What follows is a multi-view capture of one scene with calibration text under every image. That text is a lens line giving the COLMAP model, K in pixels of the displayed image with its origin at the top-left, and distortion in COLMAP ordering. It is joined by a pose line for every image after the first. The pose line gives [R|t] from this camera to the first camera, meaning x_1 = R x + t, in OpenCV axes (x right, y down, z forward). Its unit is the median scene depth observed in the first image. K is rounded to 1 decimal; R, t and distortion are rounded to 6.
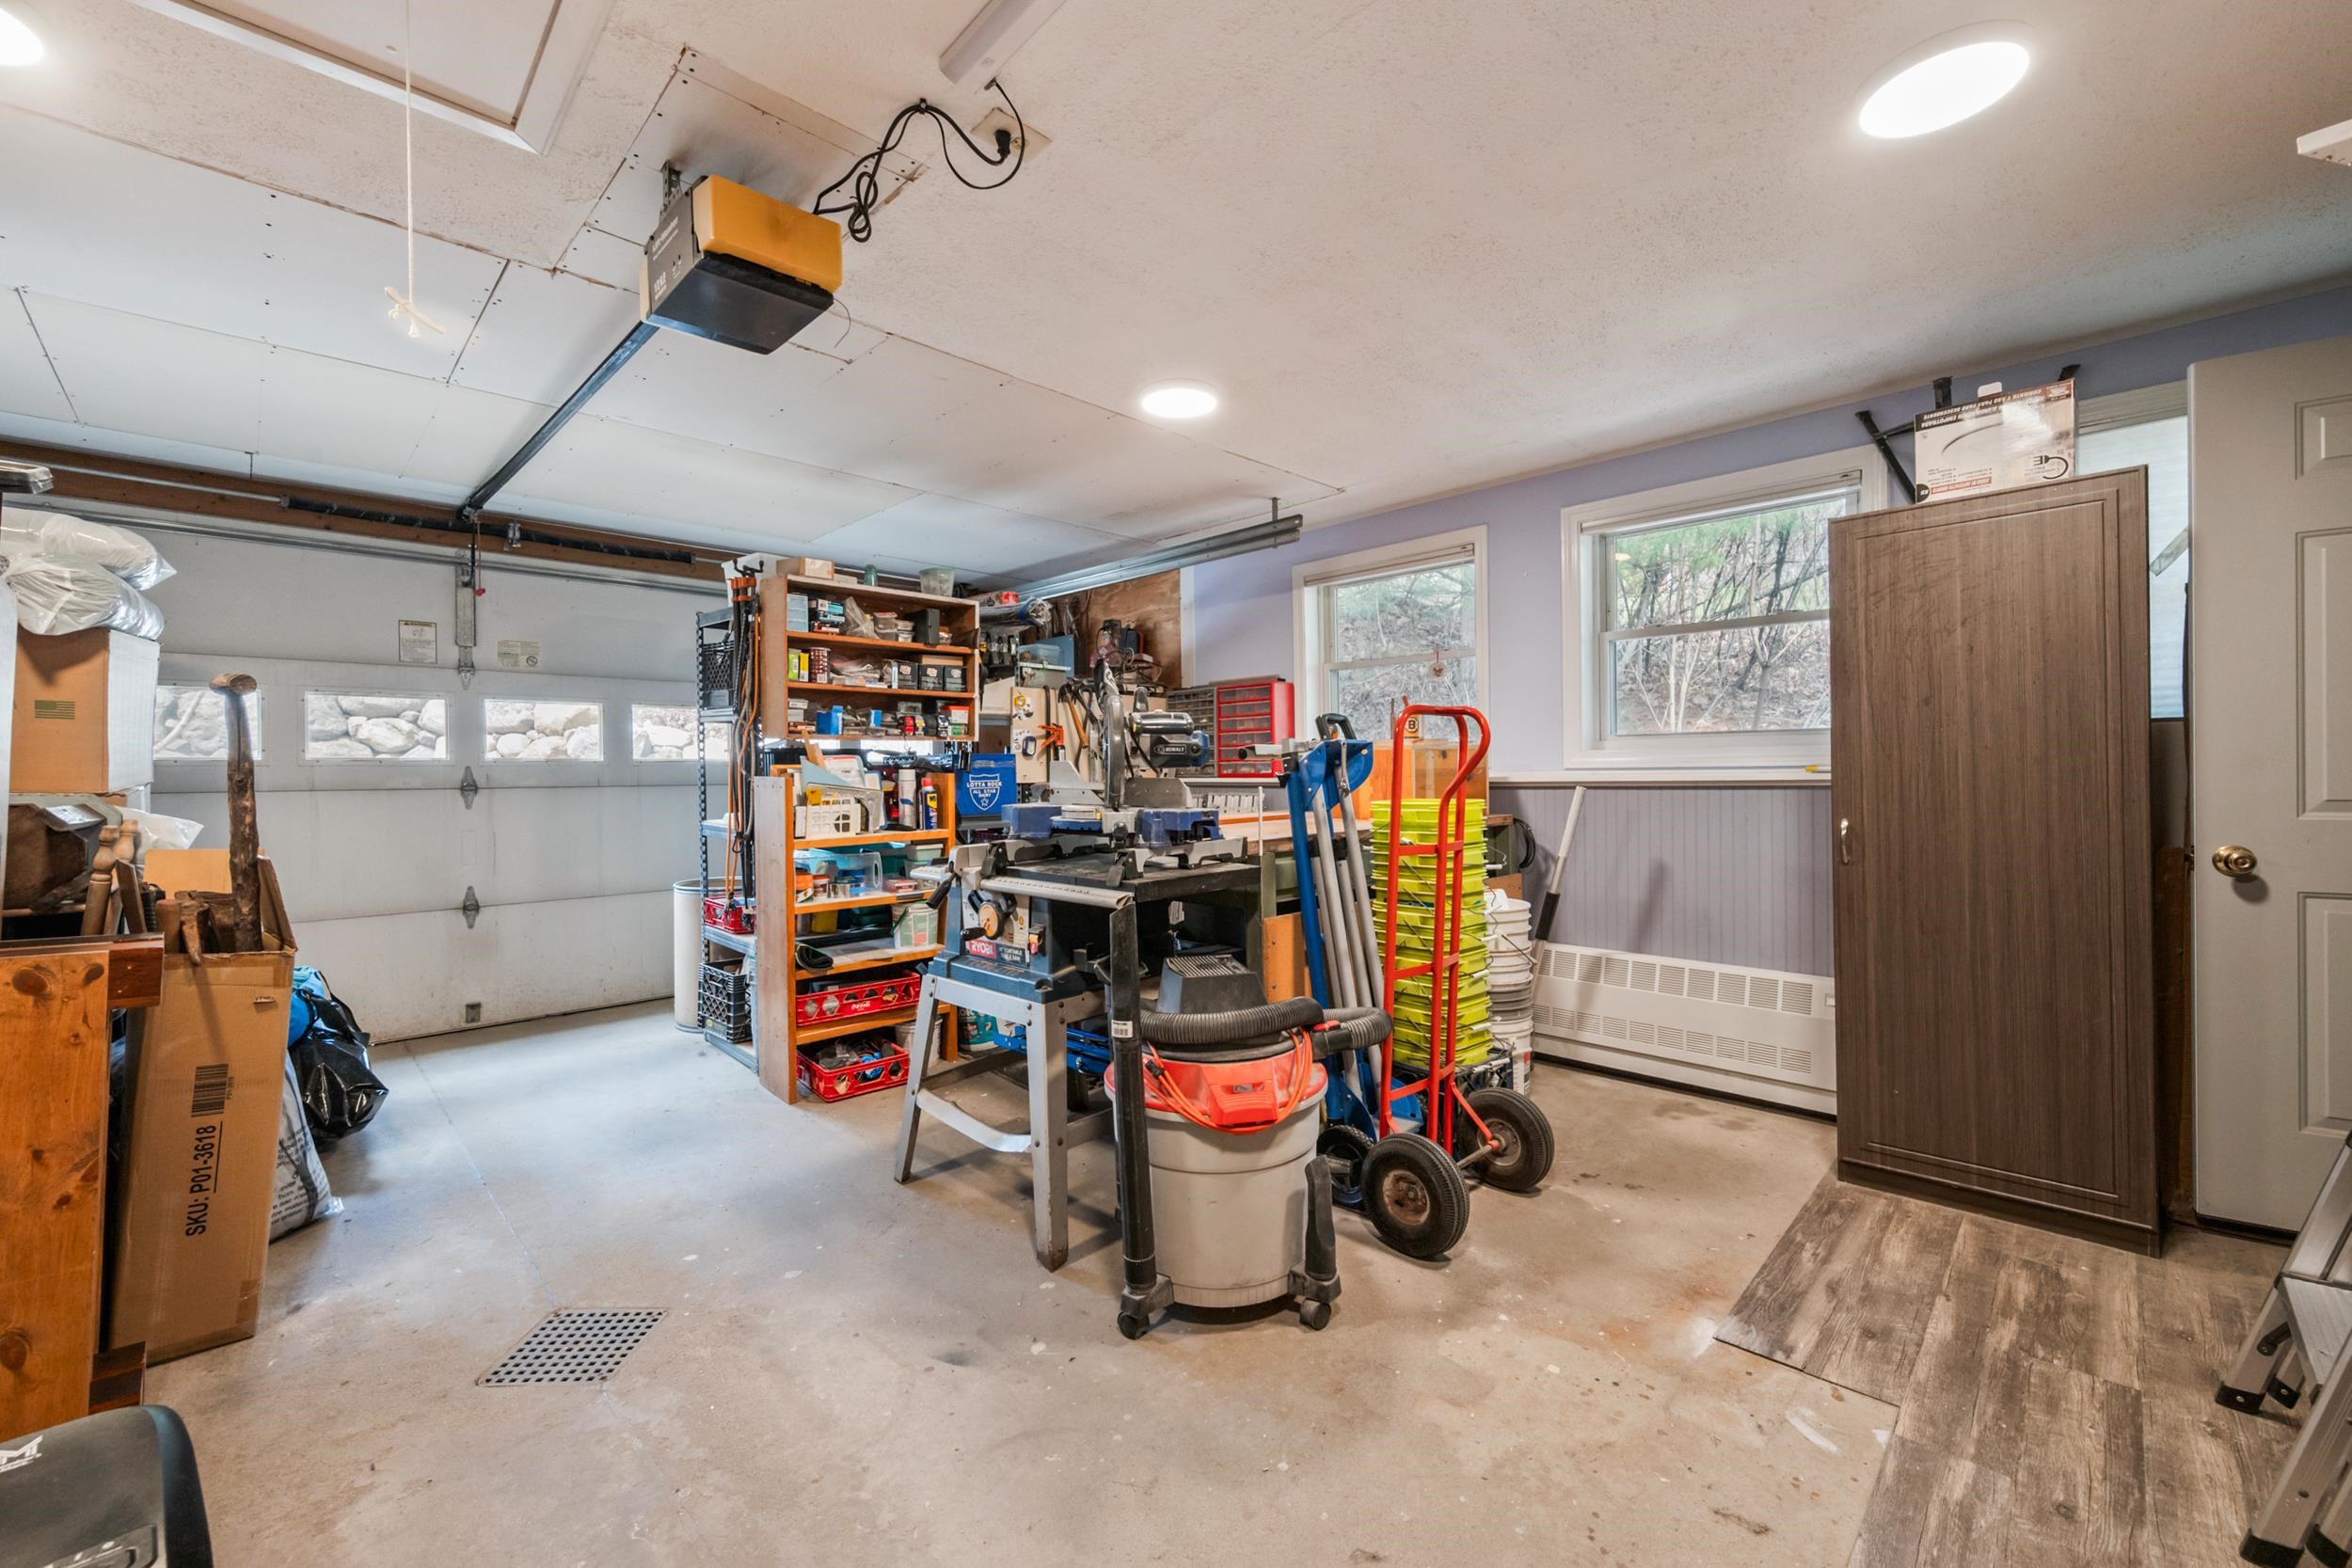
lens RADIAL K [[924.5, 0, 1185.9], [0, 924.5, 768.8], [0, 0, 1]] dist [-0.001387, 0.000414]
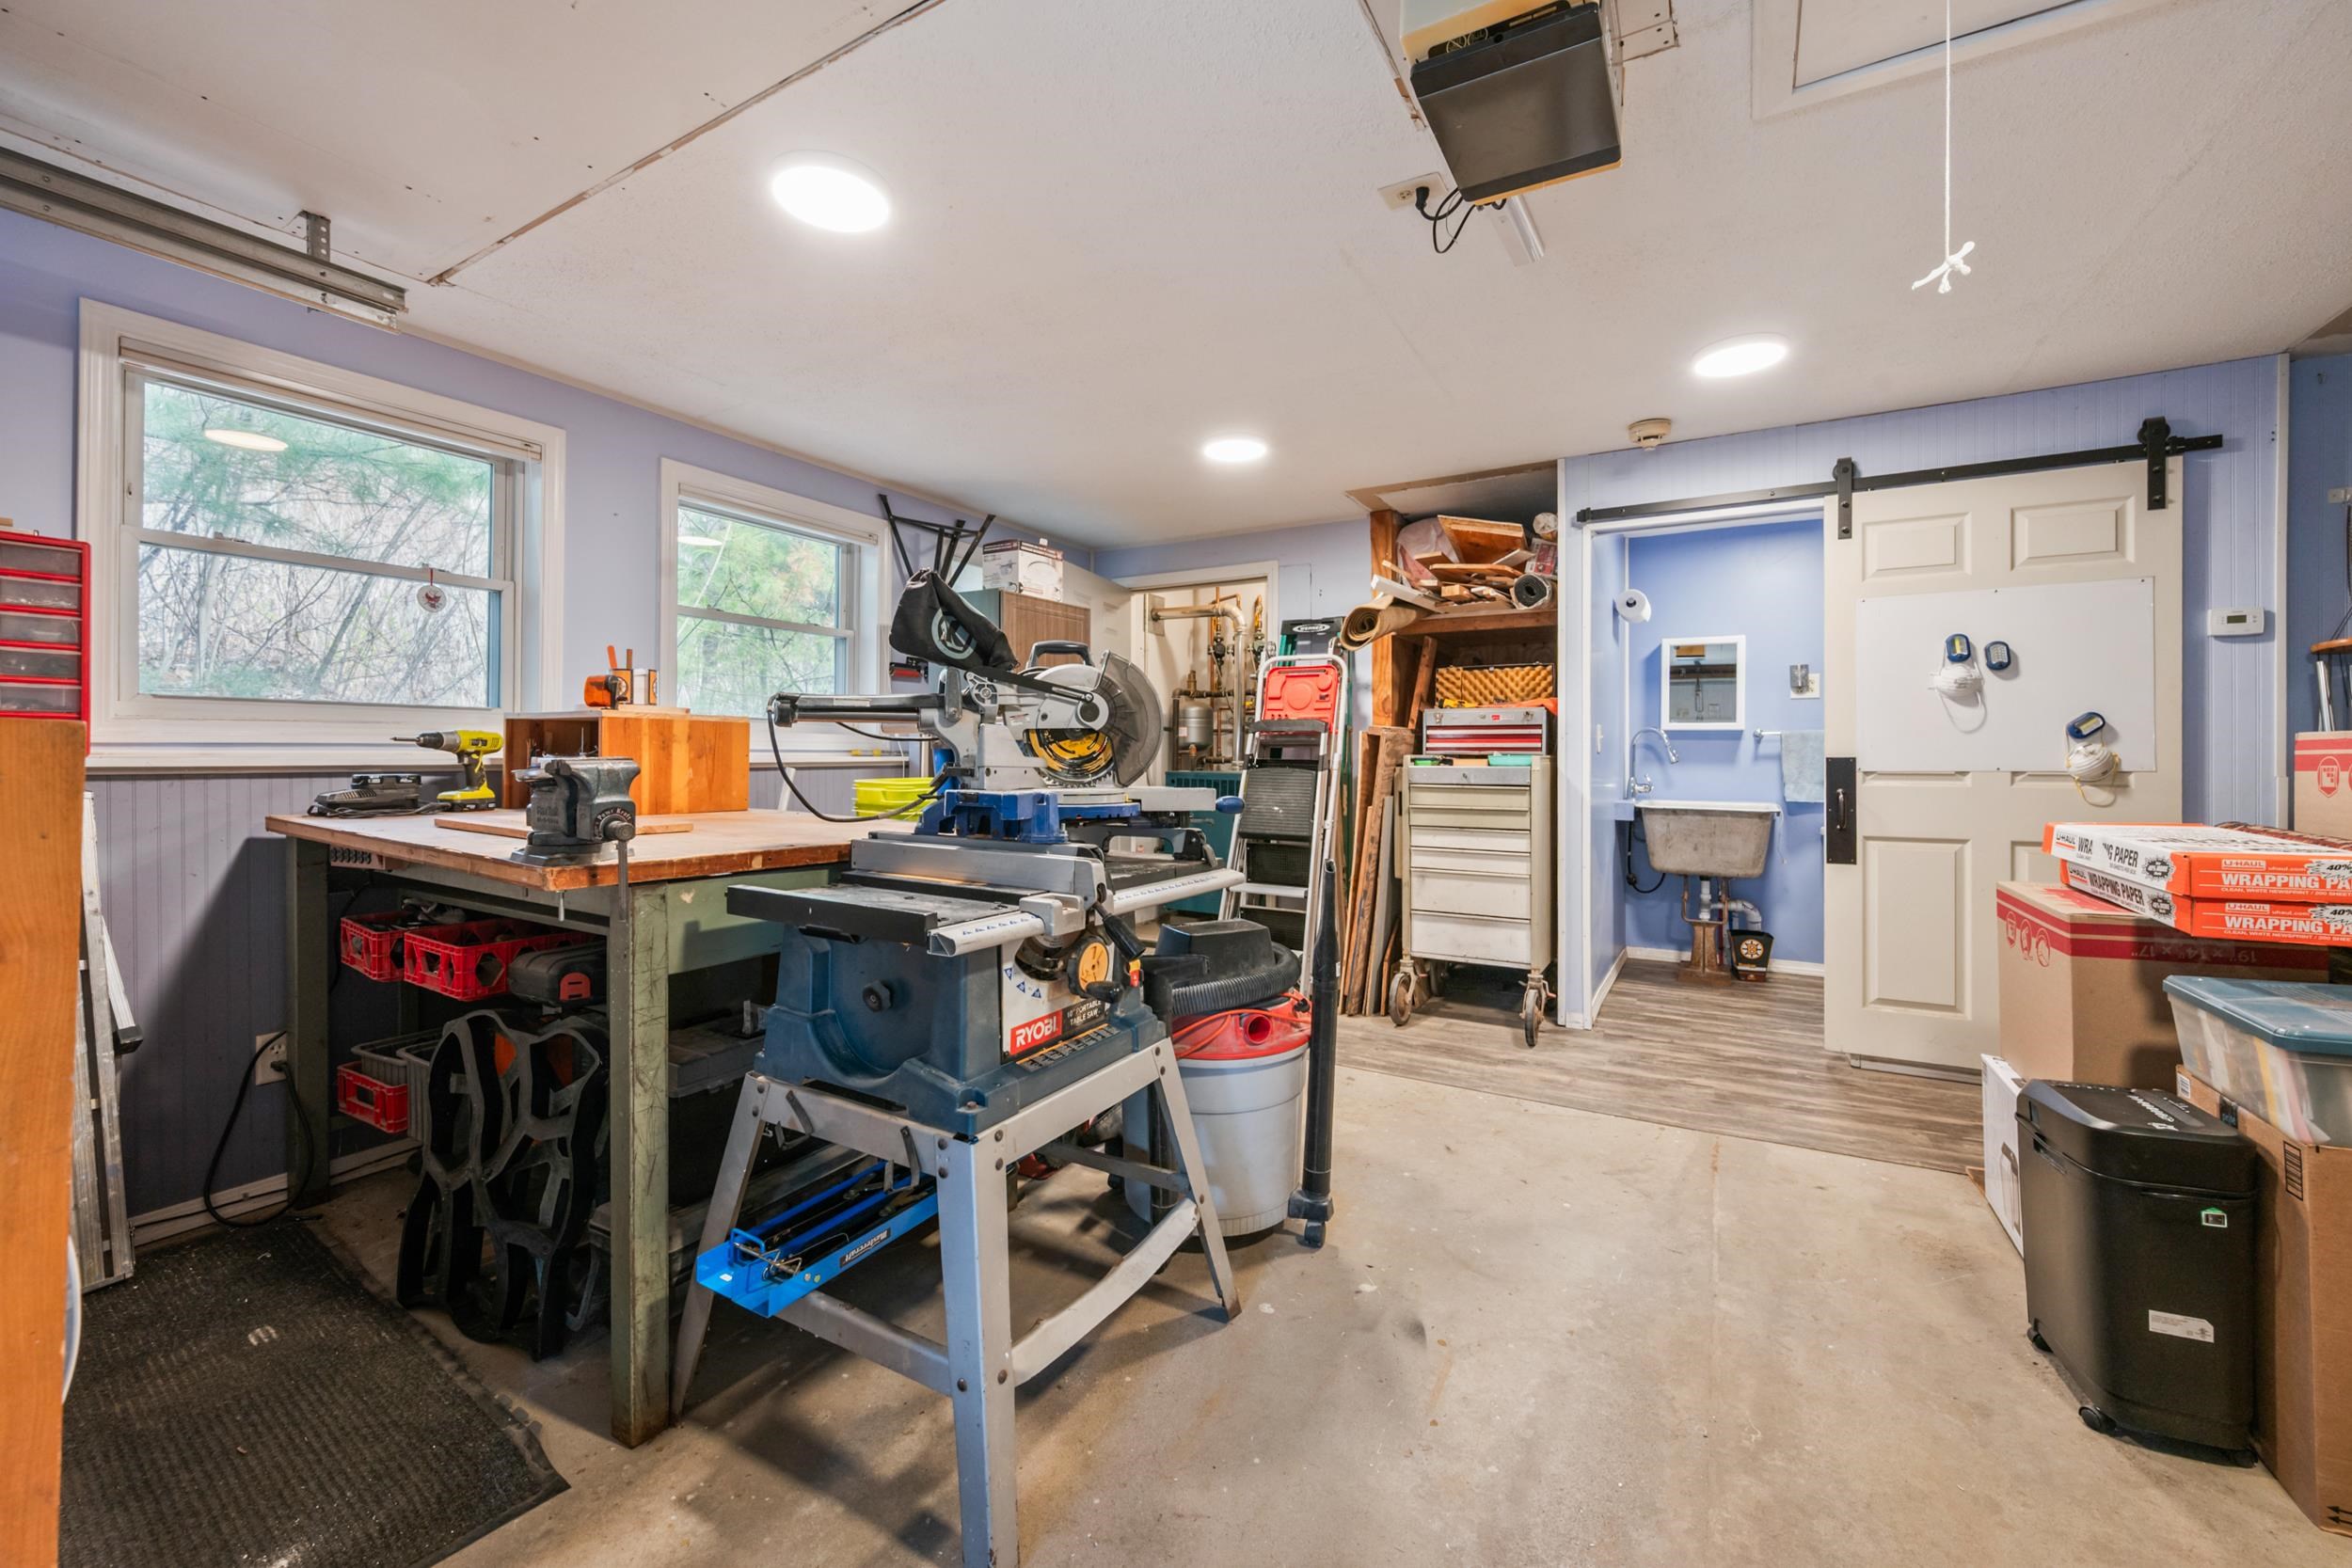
lens RADIAL K [[924.5, 0, 1185.9], [0, 924.5, 768.8], [0, 0, 1]] dist [-0.001387, 0.000414]
pose [[-0.239071, 0.001602, 0.971001, -0.711561], [0.003313, 0.999994, -0.000834, 0.022102], [-0.970996, 0.003018, -0.239075, 0.909640]]
